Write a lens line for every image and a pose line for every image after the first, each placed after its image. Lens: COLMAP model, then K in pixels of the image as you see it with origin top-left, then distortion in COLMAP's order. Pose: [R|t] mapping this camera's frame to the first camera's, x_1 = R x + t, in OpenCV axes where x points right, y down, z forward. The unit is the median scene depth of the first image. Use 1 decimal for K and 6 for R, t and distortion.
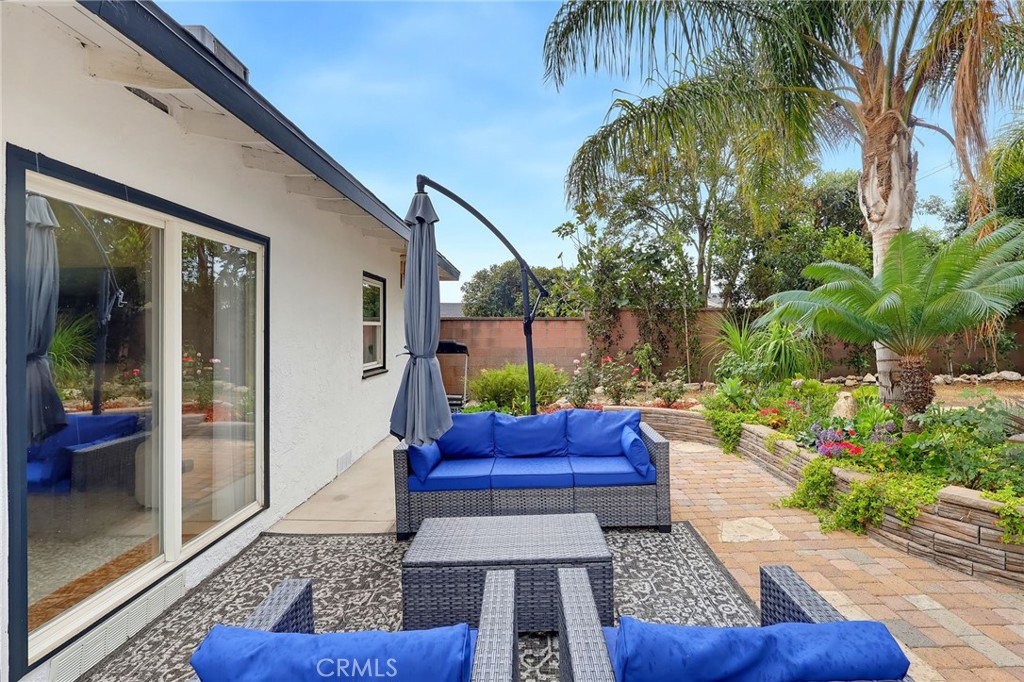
lens RADIAL K [[492.9, 0, 516.0], [0, 492.9, 332.6], [0, 0, 1]] dist [-0.000742, 0.000223]
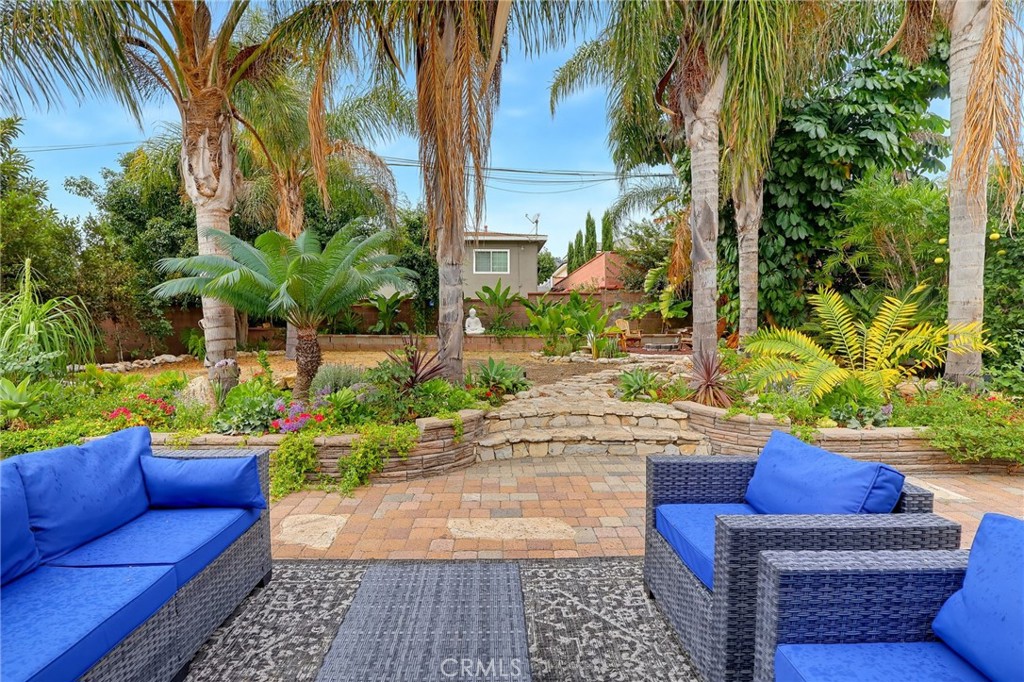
lens RADIAL K [[474.5, 0, 512.0], [0, 474.5, 341.0], [0, 0, 1]] dist [-0.003494, -0.000397]
pose [[-0.052394, -0.024978, 0.998314, -0.369078], [0.002642, 0.999680, 0.025151, 0.057988], [-0.998623, 0.003955, -0.052311, 0.715508]]
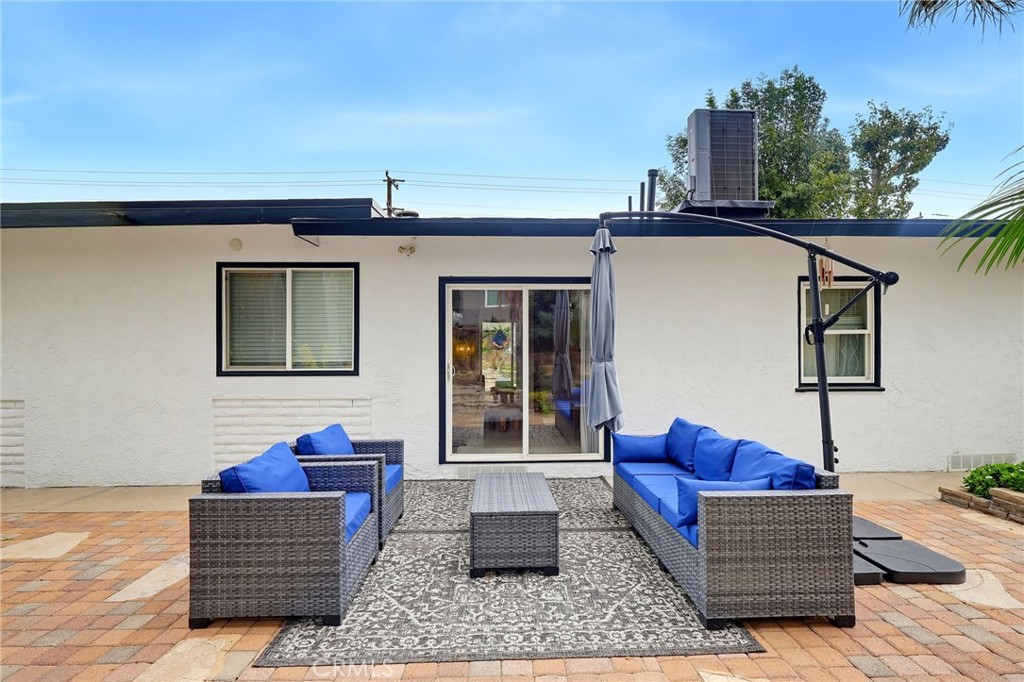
lens RADIAL K [[474.5, 0, 512.0], [0, 474.5, 341.0], [0, 0, 1]] dist [-0.003494, -0.000397]
pose [[0.045501, -0.008289, -0.998930, 0.989606], [-0.000523, 0.999965, -0.008322, 0.010000], [0.998964, 0.000901, 0.045495, 0.718112]]
